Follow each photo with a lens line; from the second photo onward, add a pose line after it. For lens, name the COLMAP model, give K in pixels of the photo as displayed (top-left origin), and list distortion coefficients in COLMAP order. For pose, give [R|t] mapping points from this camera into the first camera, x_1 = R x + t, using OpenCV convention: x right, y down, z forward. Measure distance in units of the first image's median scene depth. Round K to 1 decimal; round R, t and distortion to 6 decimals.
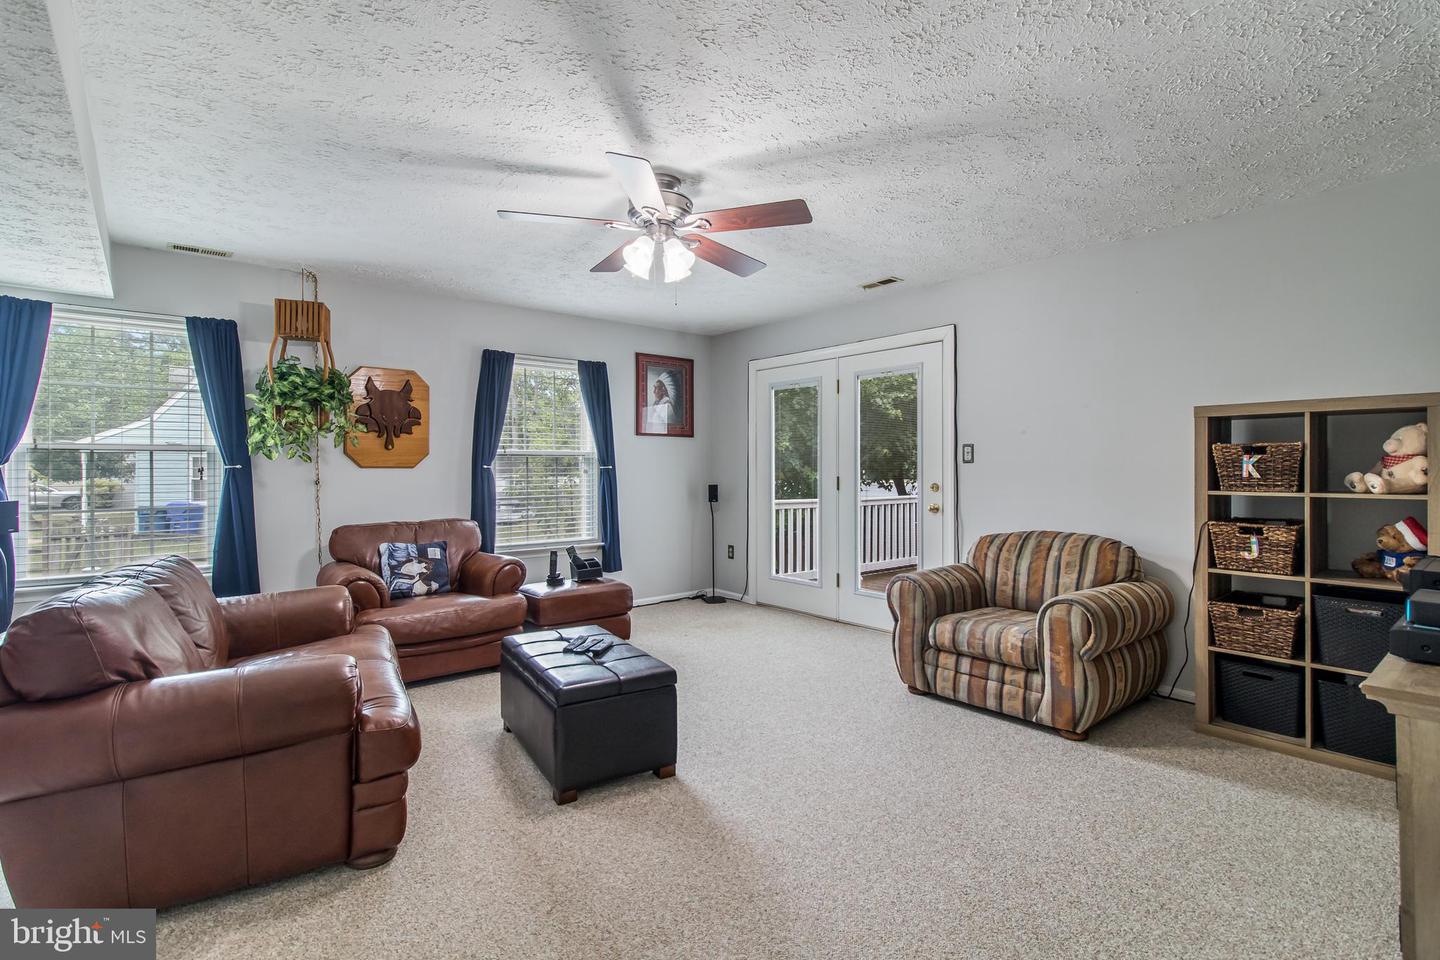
lens RADIAL K [[668.0, 0, 726.6], [0, 668.0, 470.0], [0, 0, 1]] dist [0.001960, 0.000070]
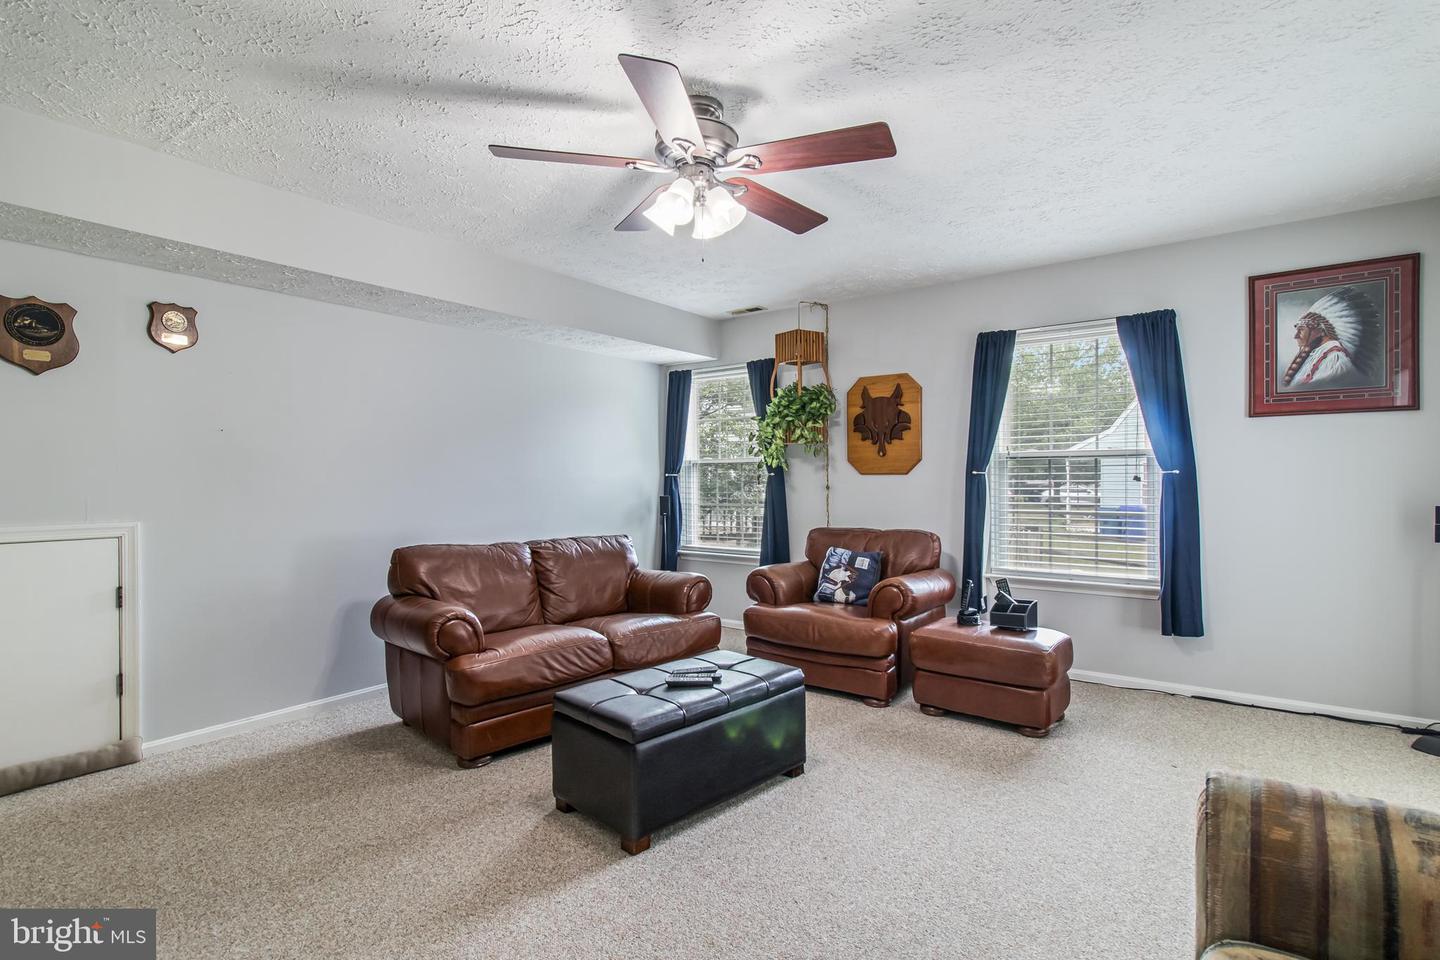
lens RADIAL K [[684.4, 0, 720.0], [0, 684.4, 480.0], [0, 0, 1]] dist [0.018937, -0.000177]
pose [[0.260085, 0.006302, -0.965565, 0.441505], [0.001200, 0.999976, 0.006850, -0.002511], [0.965585, -0.002940, 0.260071, 0.518628]]
